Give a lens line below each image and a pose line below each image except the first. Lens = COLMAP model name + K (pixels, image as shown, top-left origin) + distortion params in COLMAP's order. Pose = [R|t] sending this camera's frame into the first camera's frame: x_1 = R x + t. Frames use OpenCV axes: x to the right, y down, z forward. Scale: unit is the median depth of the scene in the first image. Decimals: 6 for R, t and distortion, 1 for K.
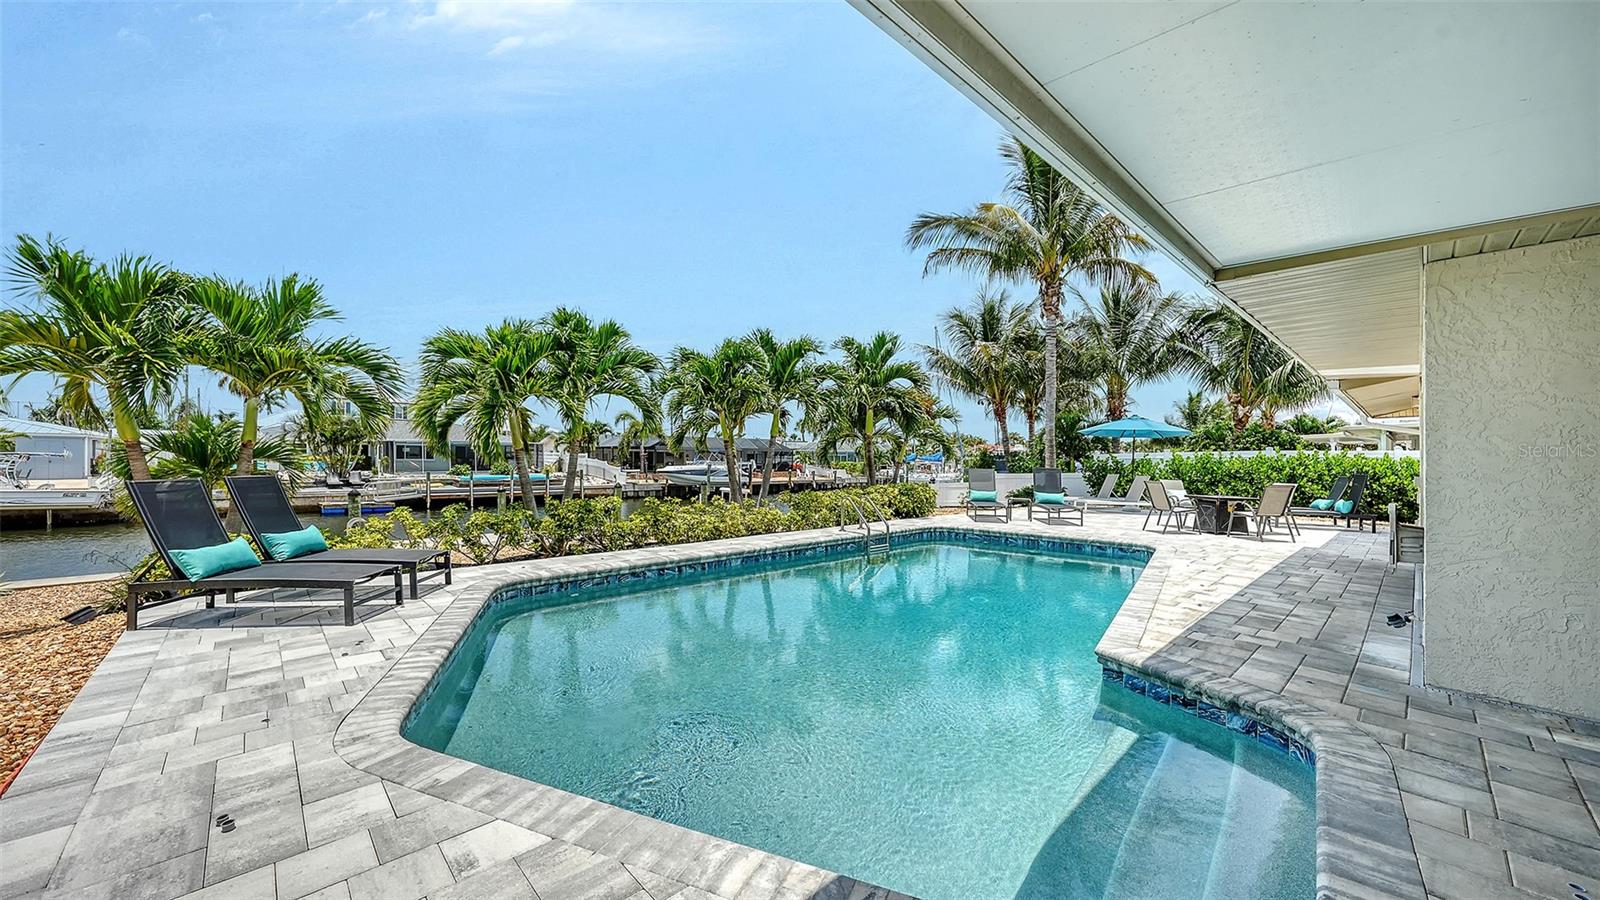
lens RADIAL K [[590.3, 0, 817.6], [0, 590.3, 459.2], [0, 0, 1]] dist [-0.002420, -0.000137]
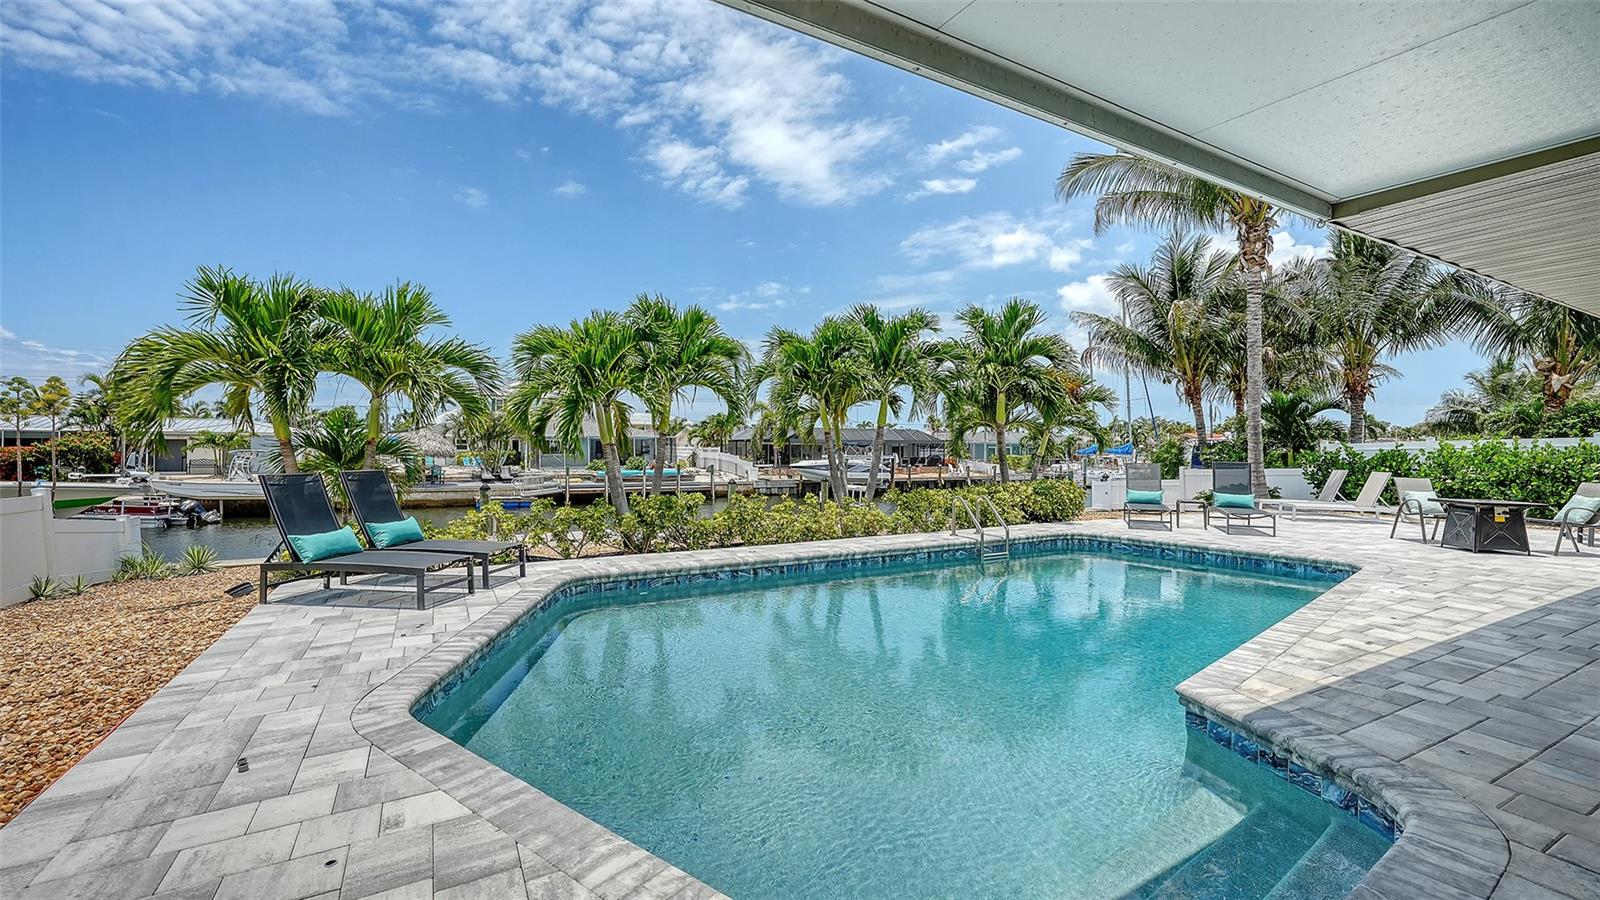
lens RADIAL K [[674.3, 0, 817.7], [0, 674.3, 450.8], [0, 0, 1]] dist [-0.014587, 0.007001]
pose [[0.969551, -0.005566, -0.244826, 0.119957], [0.004924, 0.999983, -0.003236, -0.000049], [0.244839, 0.001932, 0.969562, -0.004951]]
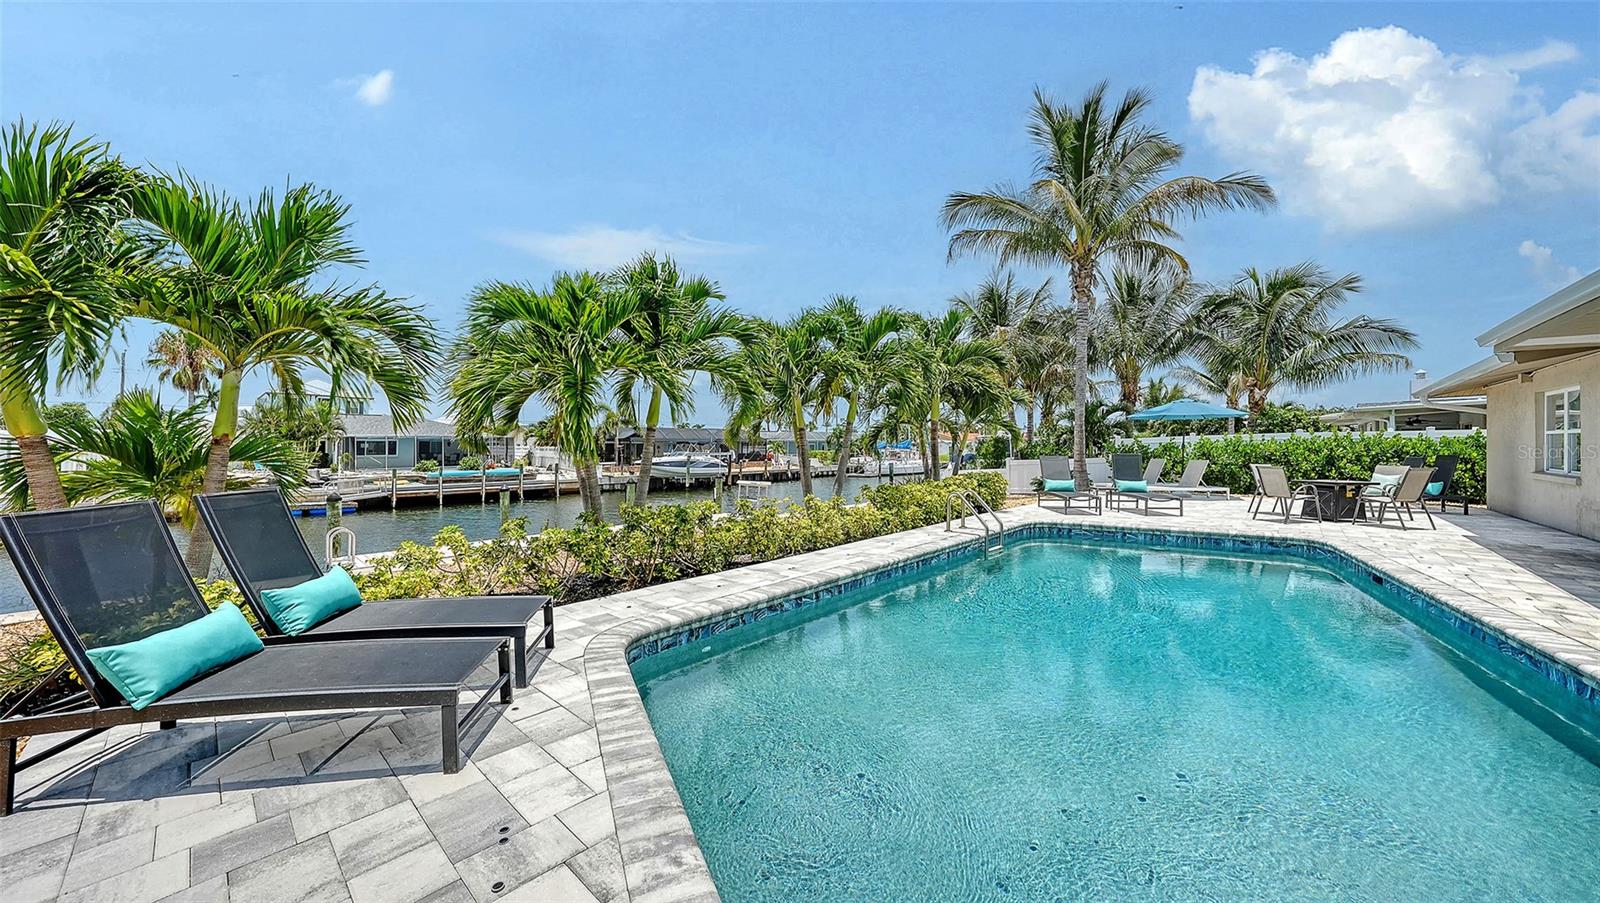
lens RADIAL K [[558.9, 0, 807.9], [0, 558.9, 430.5], [0, 0, 1]] dist [-0.025297, 0.005469]
pose [[0.996623, -0.013992, 0.080909, -0.294452], [0.016547, 0.999382, -0.031001, -0.004730], [-0.080425, 0.032235, 0.996239, 0.270417]]
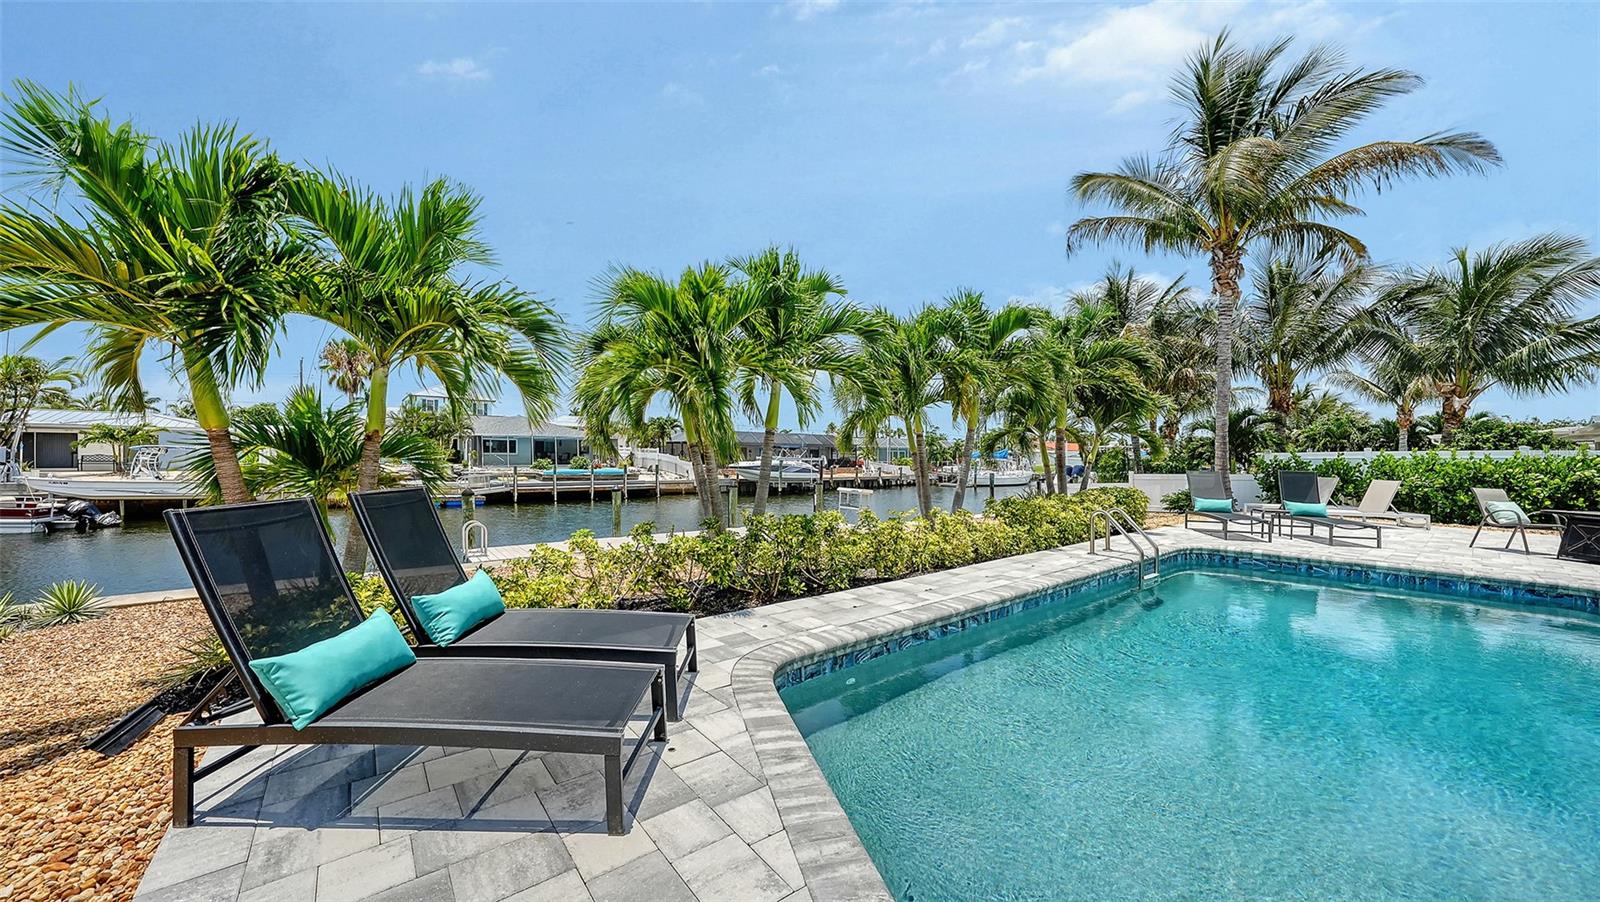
lens RADIAL K [[559.4, 0, 801.7], [0, 559.4, 466.6], [0, 0, 1]] dist [-0.031206, 0.007882]
pose [[0.996631, 0.007515, -0.081674, -0.359304], [-0.005714, 0.999736, 0.022274, -0.006377], [0.081820, -0.021732, 0.996410, 0.344974]]
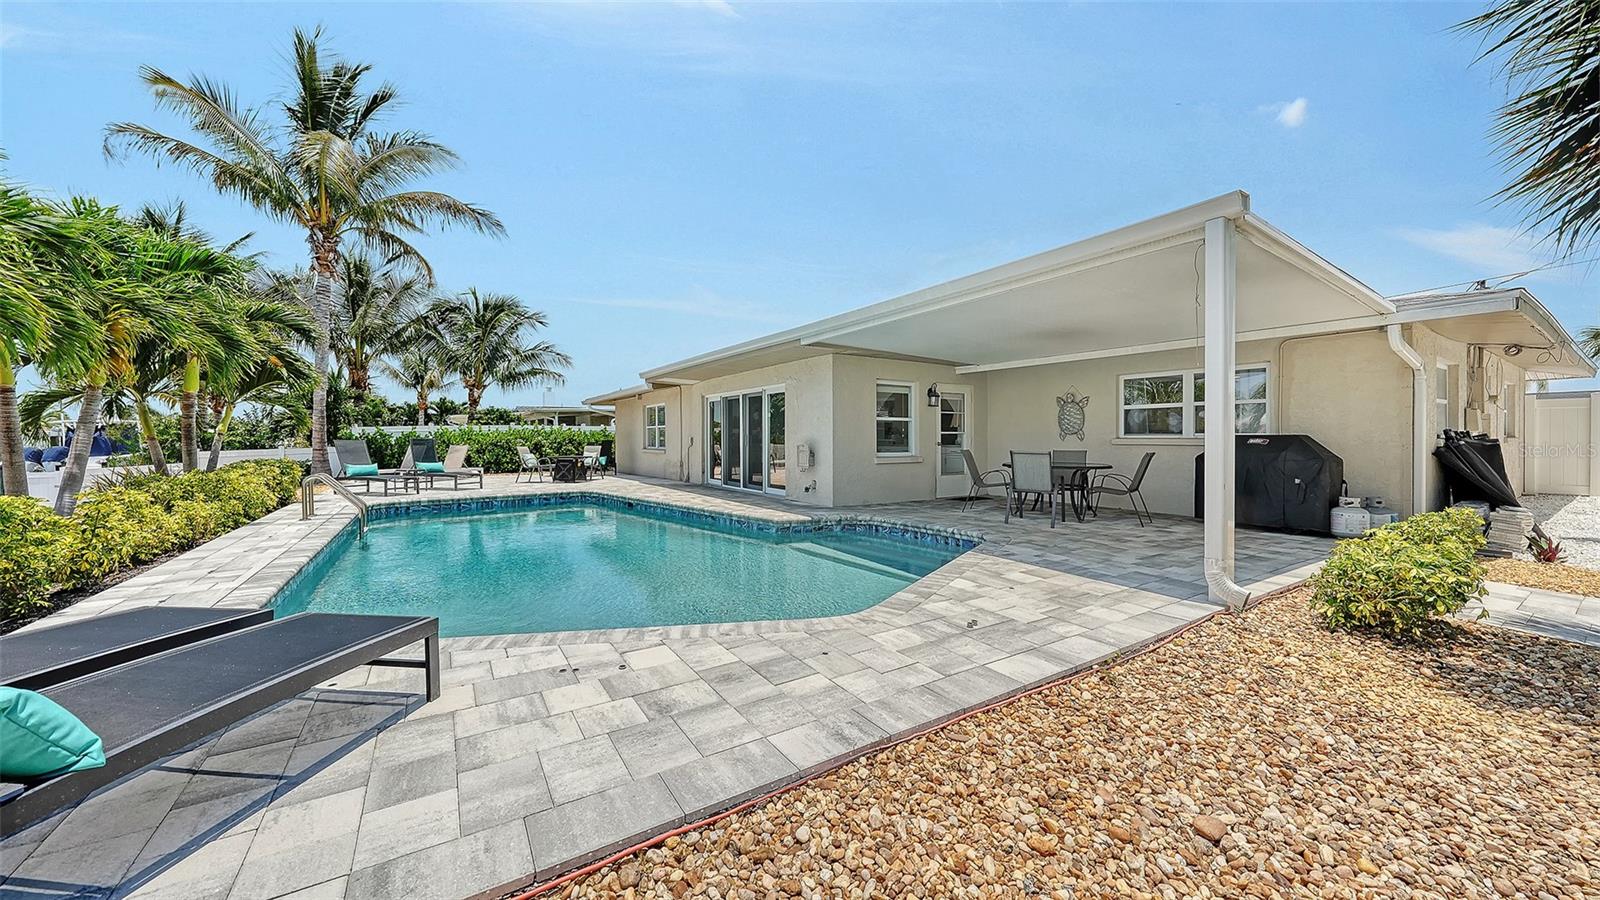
lens RADIAL K [[554.6, 0, 793.4], [0, 554.6, 442.9], [0, 0, 1]] dist [-0.005928, -0.000028]
pose [[0.184559, -0.018325, 0.982651, -0.721532], [0.006990, 0.999825, 0.017332, 0.018916], [-0.982797, 0.003670, 0.184655, 0.328763]]
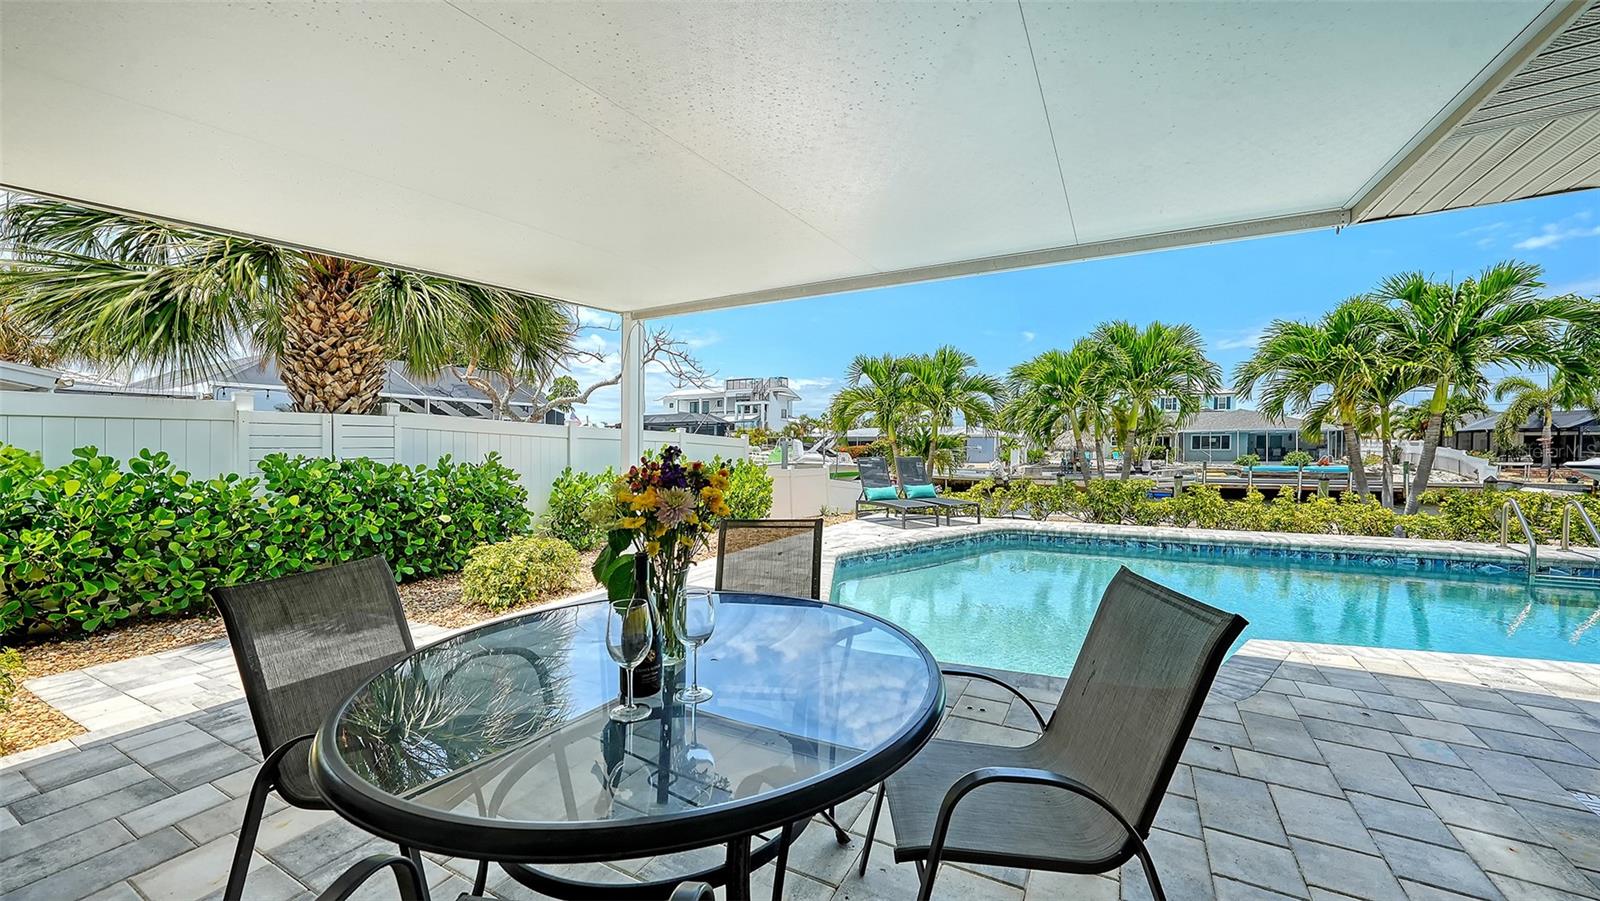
lens RADIAL K [[615.8, 0, 800.0], [0, 615.8, 450.5], [0, 0, 1]] dist [0.000262, 0.000022]
pose [[0.298765, -0.006018, -0.954308, 0.647037], [0.006885, 0.999968, -0.004151, 0.008166], [0.954302, -0.005330, 0.298797, 0.007993]]
